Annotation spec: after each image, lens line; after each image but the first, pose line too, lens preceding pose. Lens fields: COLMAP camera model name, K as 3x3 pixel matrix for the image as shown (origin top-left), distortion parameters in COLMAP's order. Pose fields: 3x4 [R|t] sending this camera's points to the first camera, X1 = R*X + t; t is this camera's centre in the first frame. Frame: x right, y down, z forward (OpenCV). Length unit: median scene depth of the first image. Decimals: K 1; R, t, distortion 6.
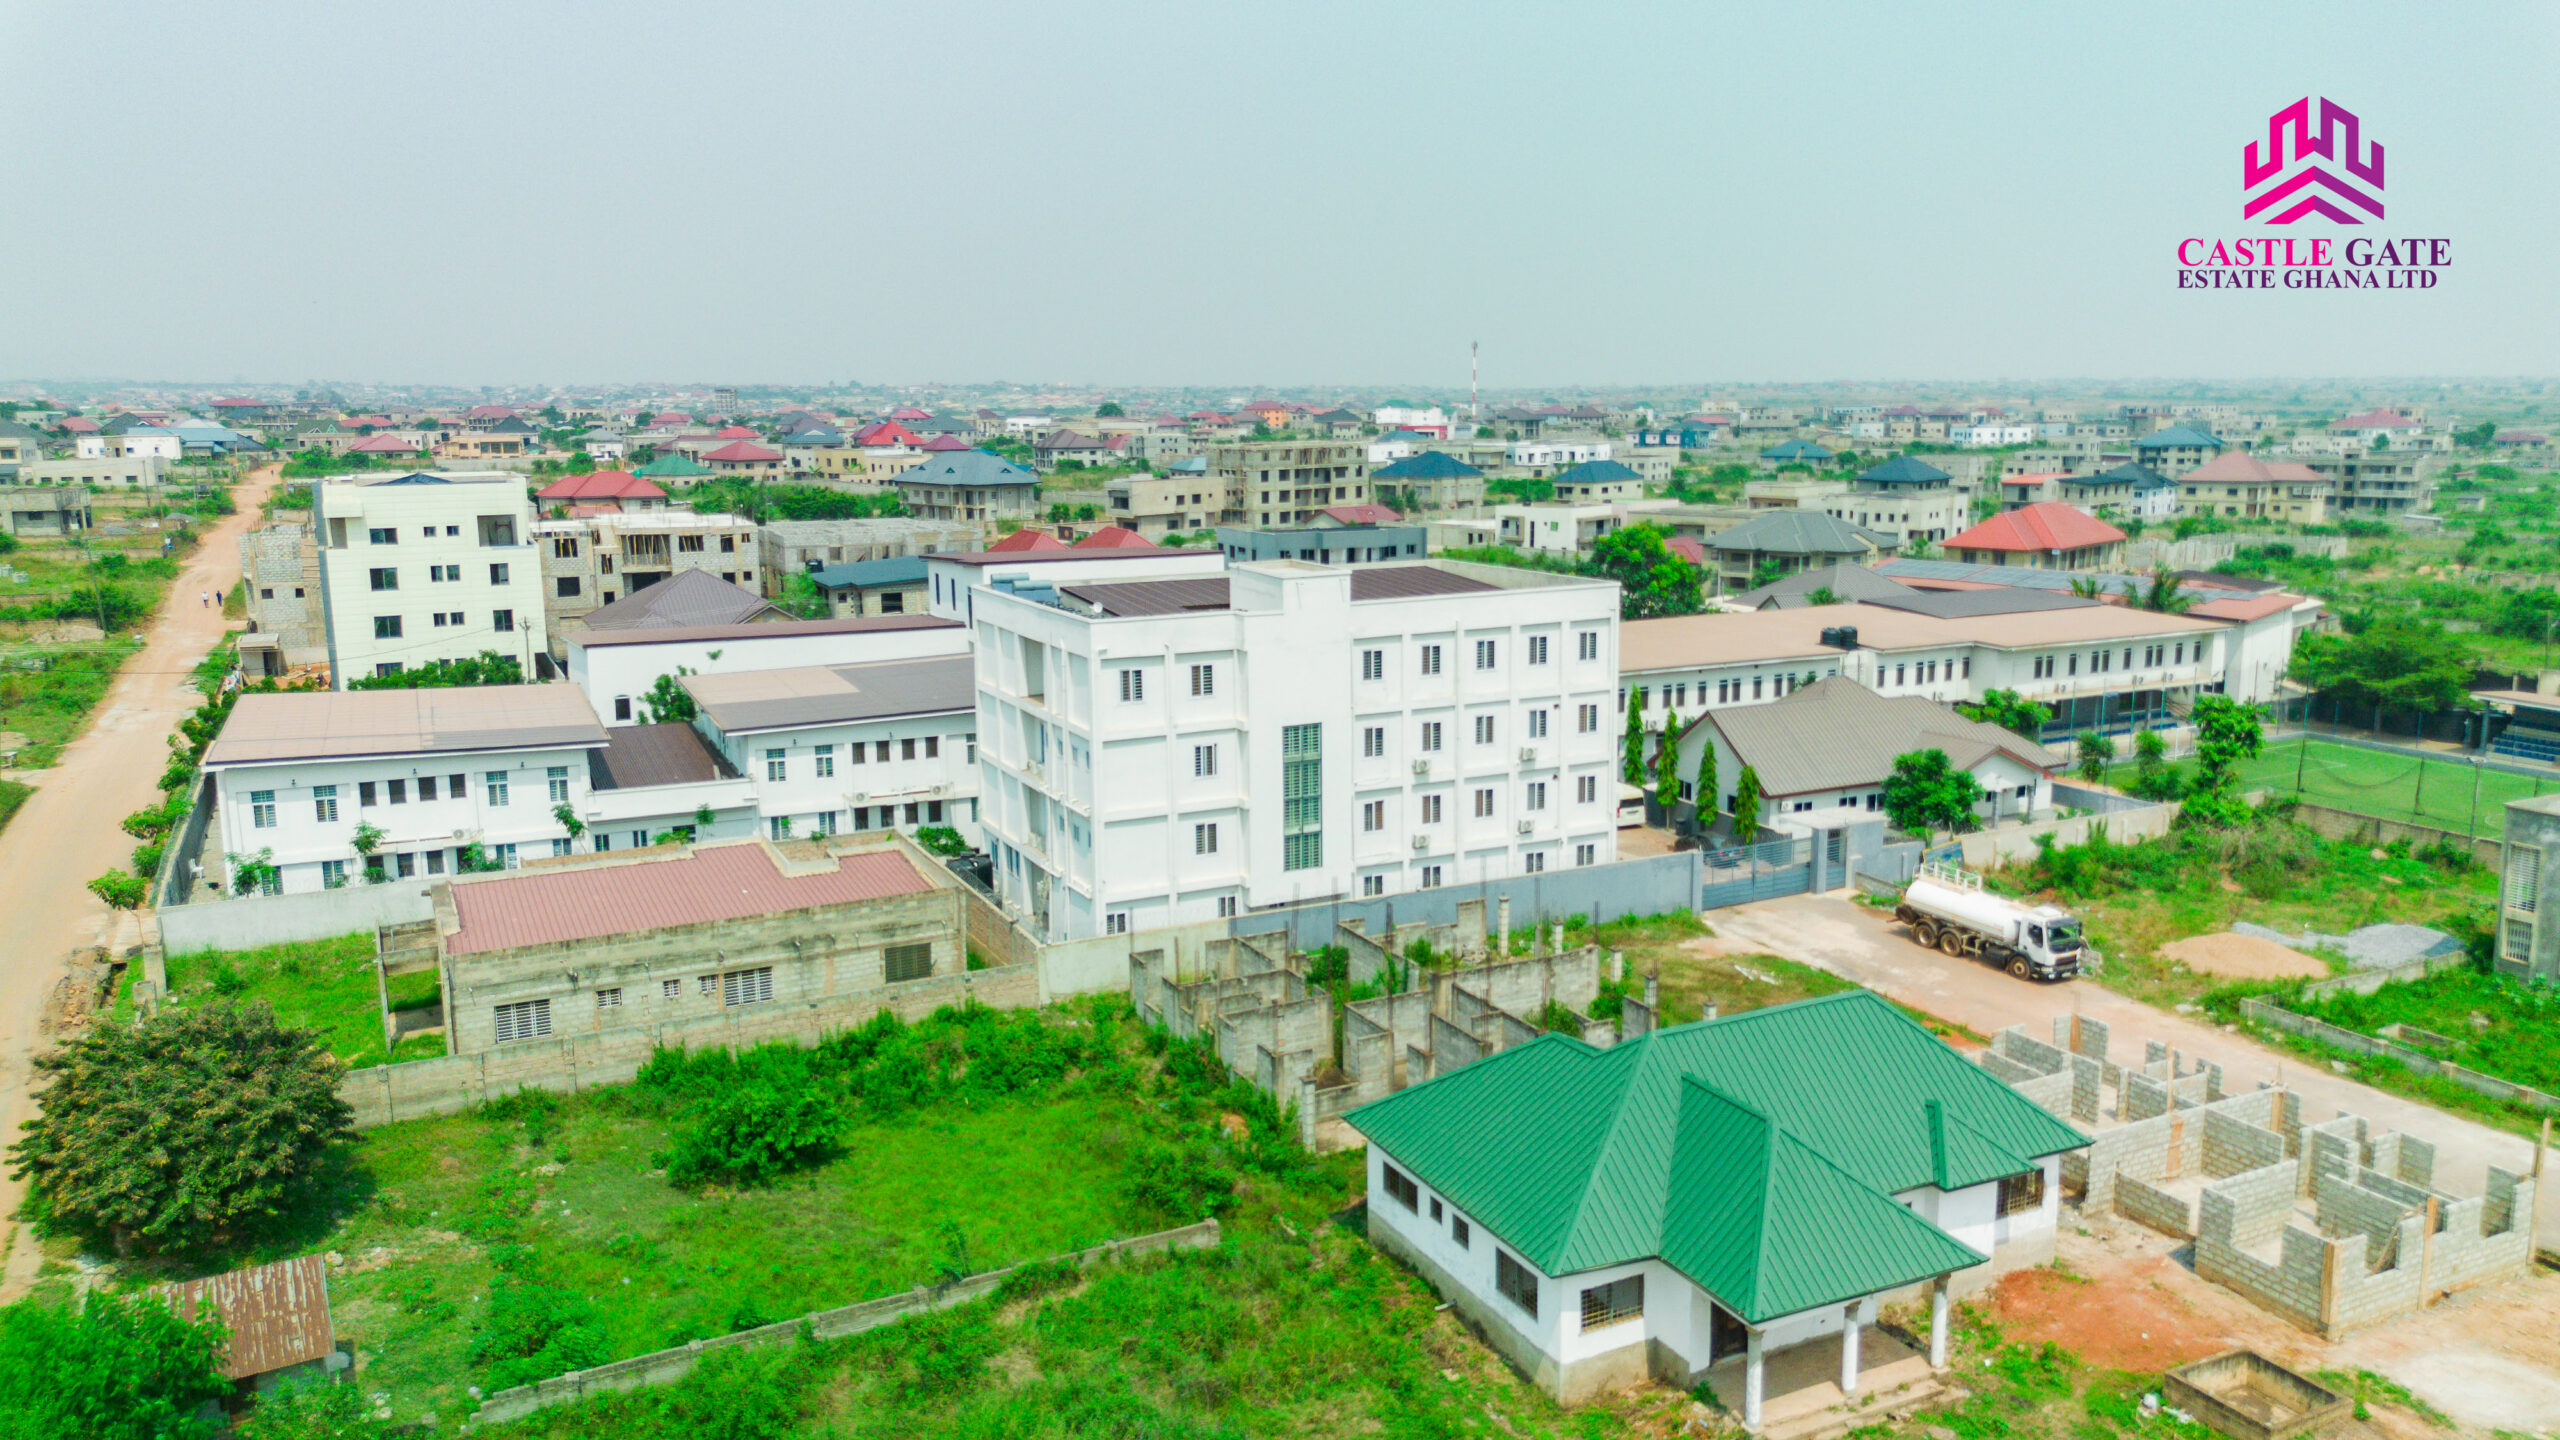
lens RADIAL K [[1796.6, 0, 1277.6], [0, 1796.6, 718.4], [0, 0, 1]] dist [0.058561, -0.057269]
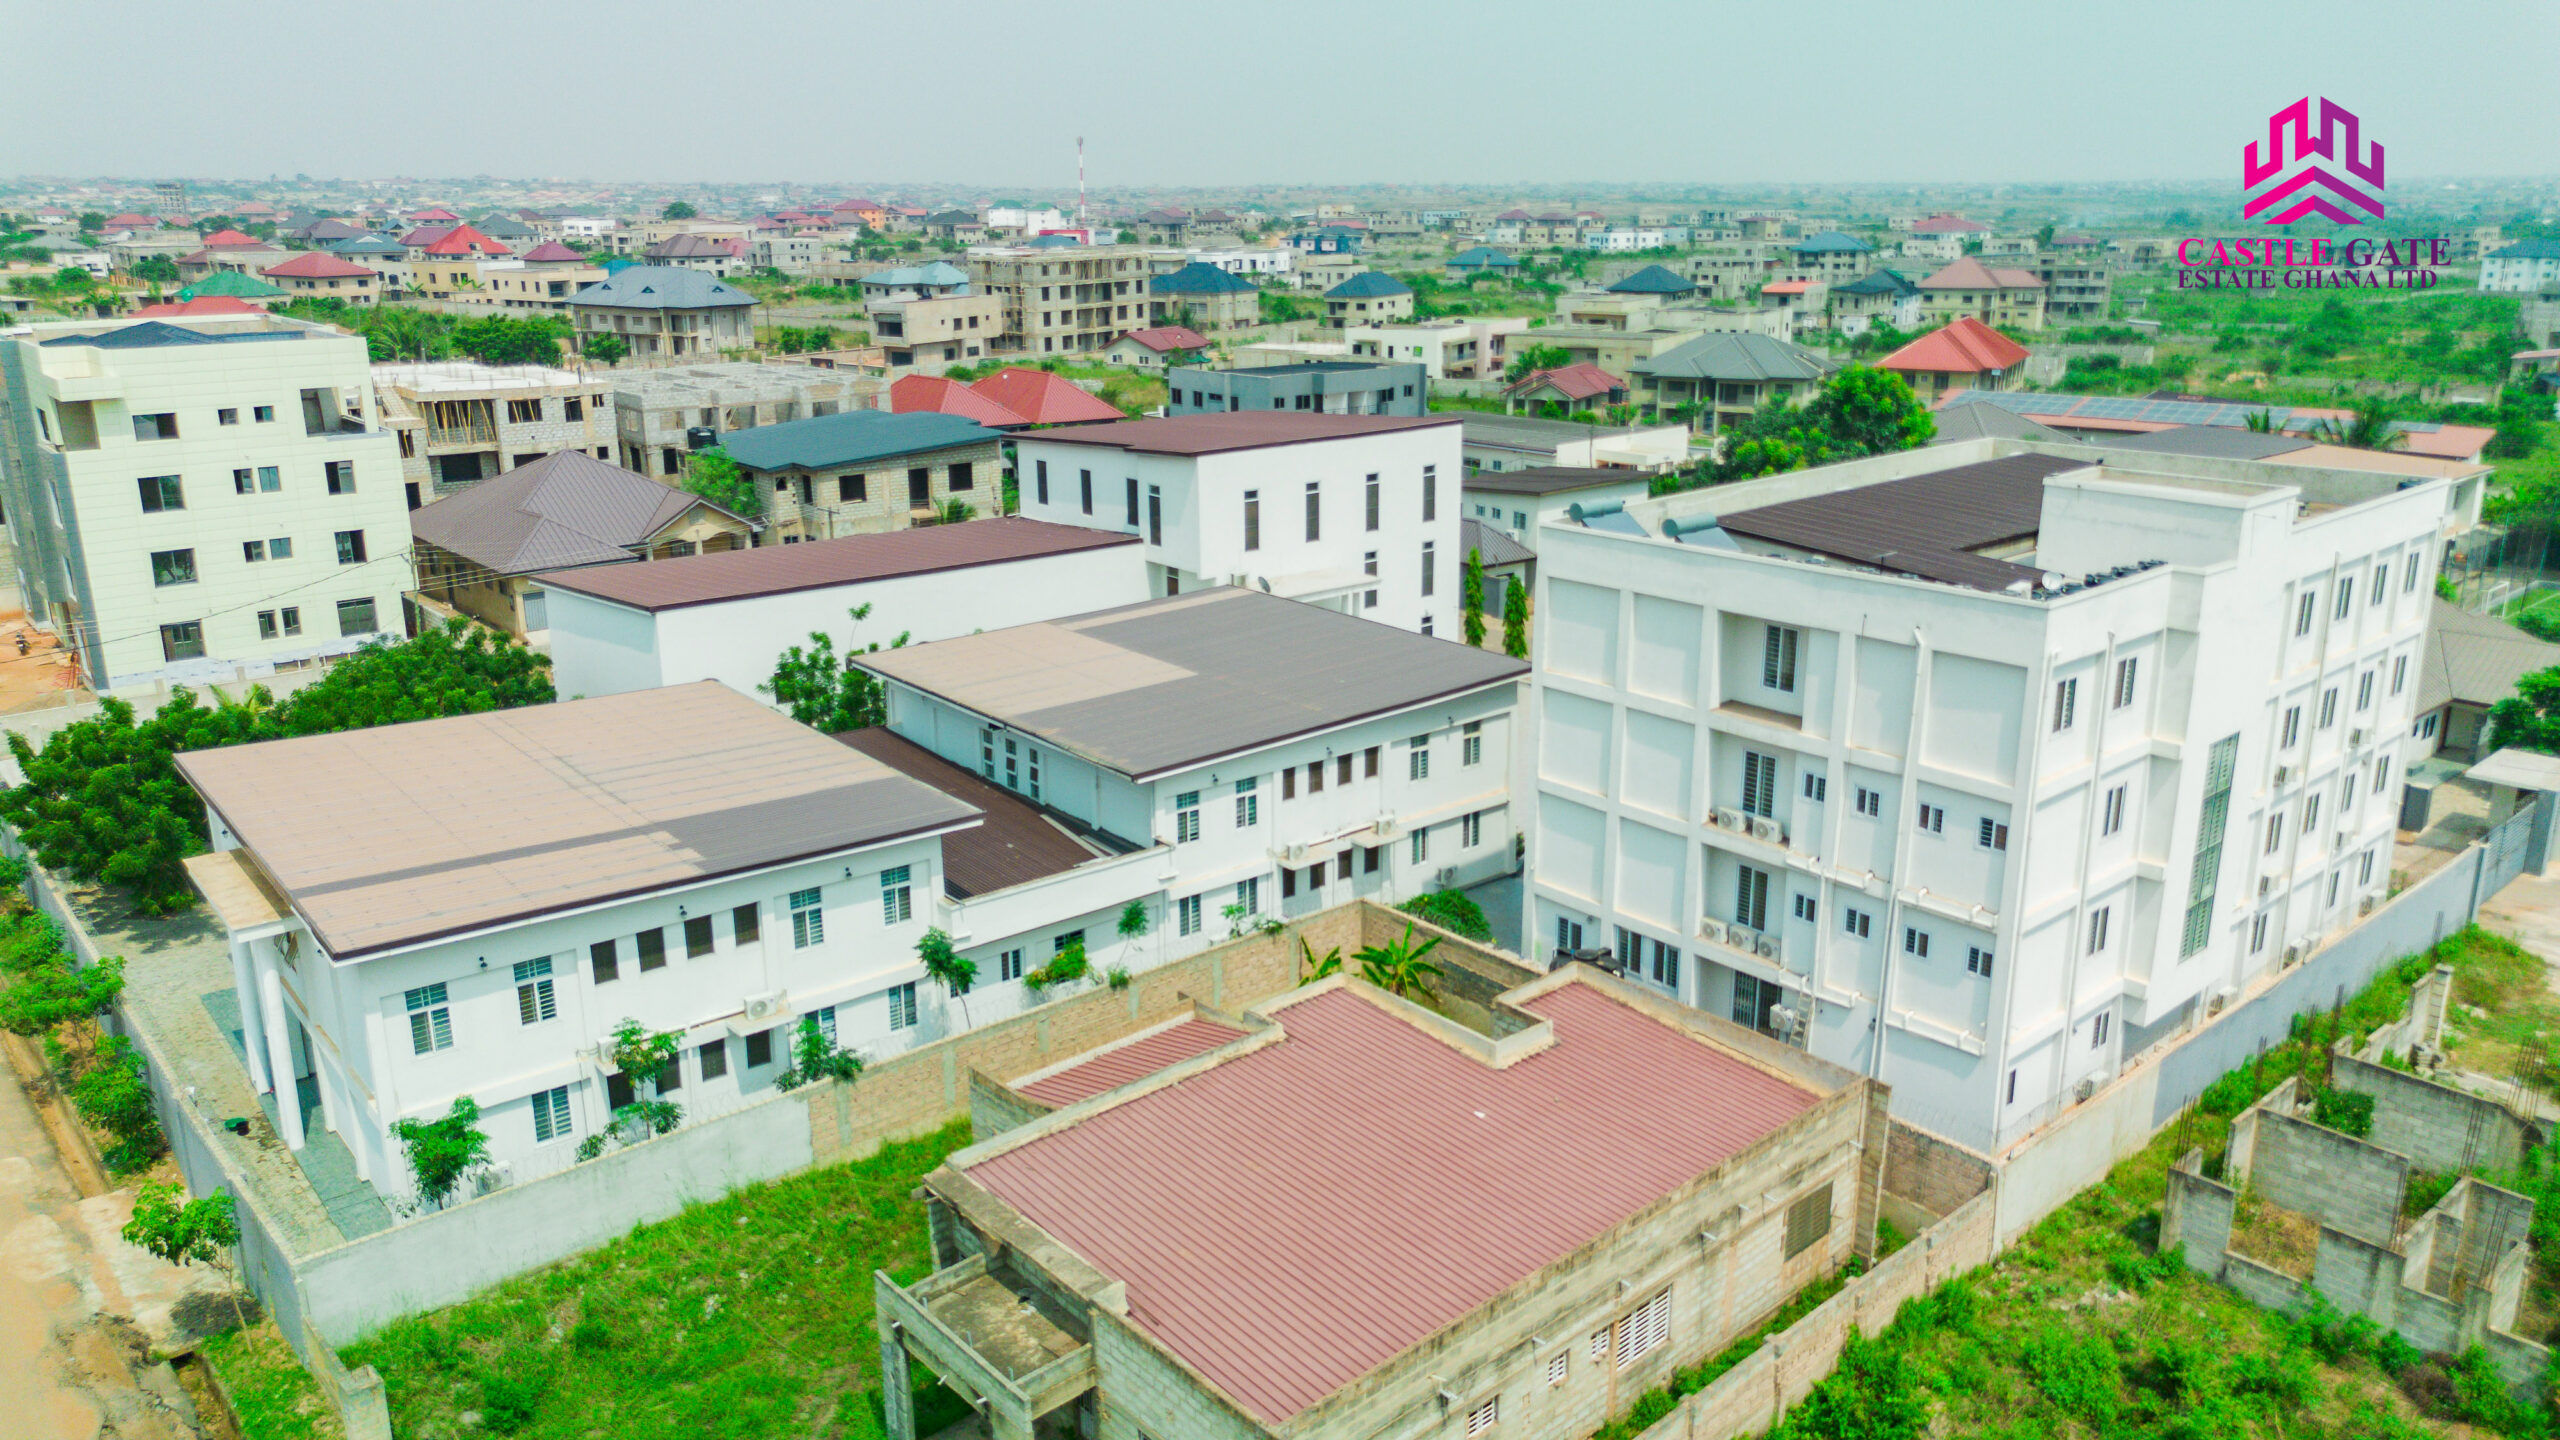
lens RADIAL K [[1796.6, 0, 1272.8], [0, 1796.6, 715.8], [0, 0, 1]] dist [0.058561, -0.057269]
pose [[0.968031, -0.067468, 0.241585, -0.280984], [0.042271, 0.993251, 0.108008, -0.053180], [-0.247242, -0.094343, 0.964350, 0.280640]]
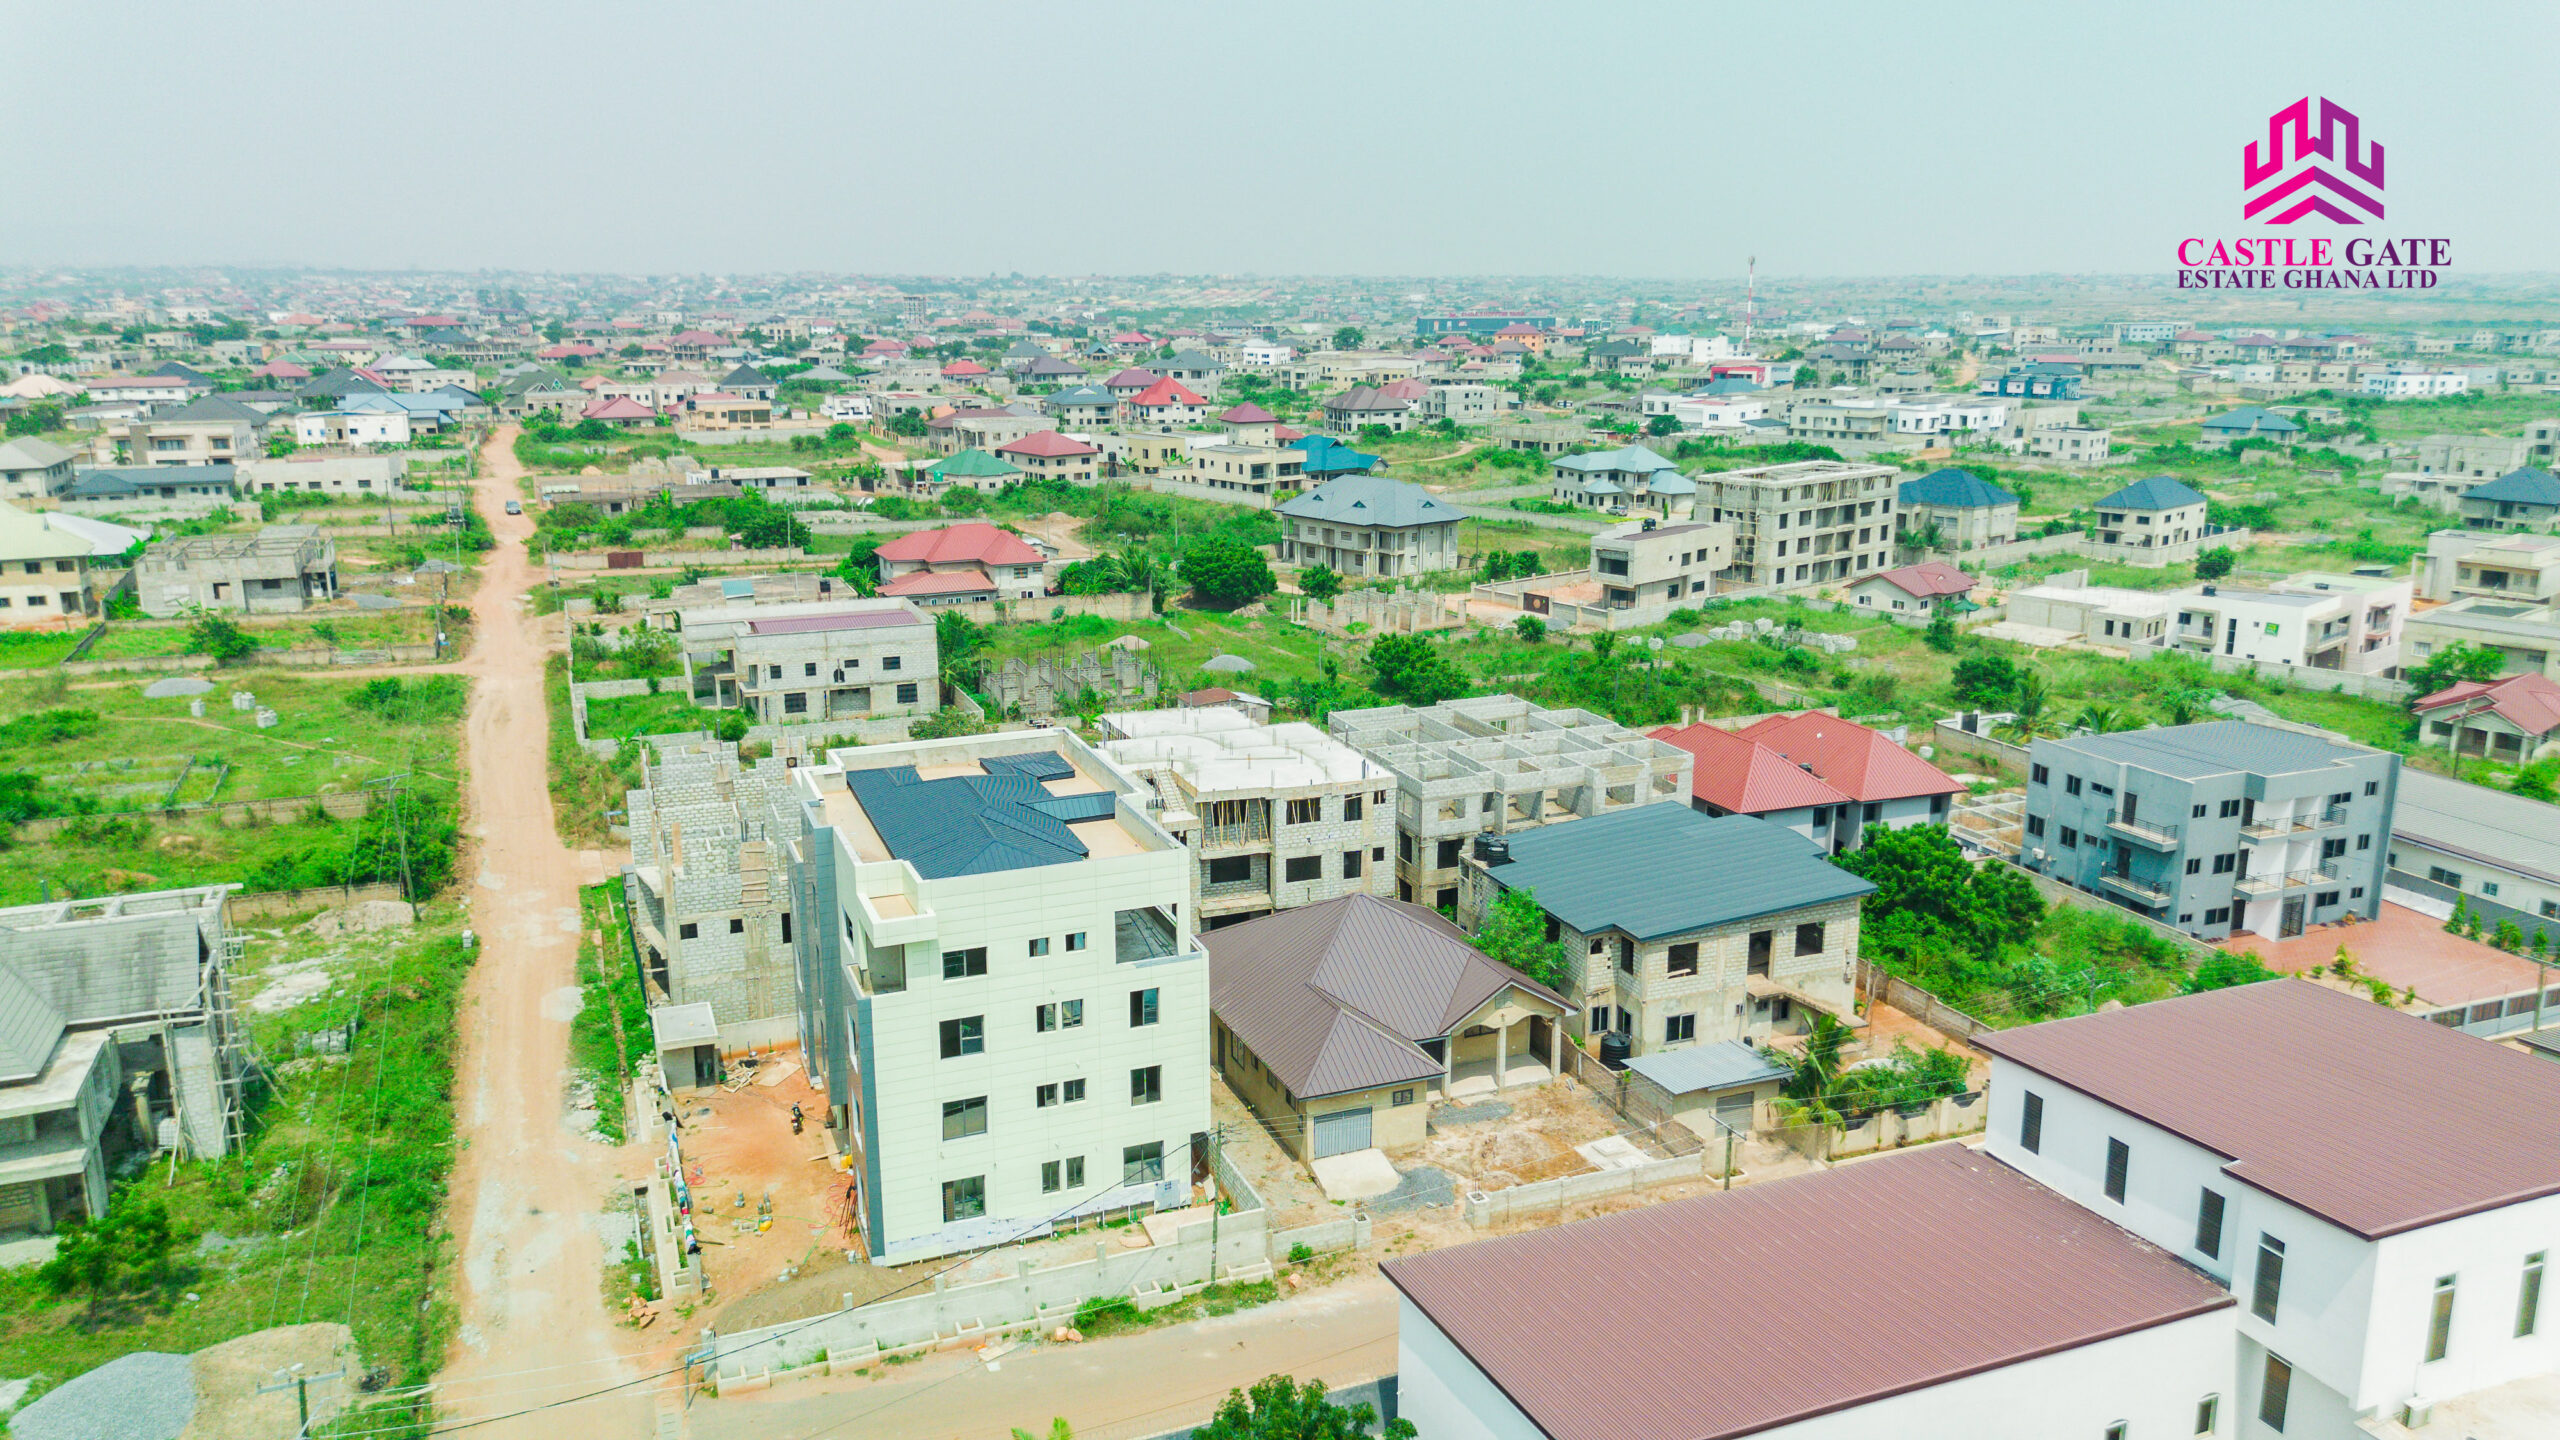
lens RADIAL K [[1796.6, 0, 1283.9], [0, 1796.6, 730.2], [0, 0, 1]] dist [0.058561, -0.057269]
pose [[0.997200, 0.021132, -0.071726, -0.368778], [-0.016261, 0.997565, 0.067825, -0.215788], [0.072985, -0.066469, 0.995116, 0.482248]]
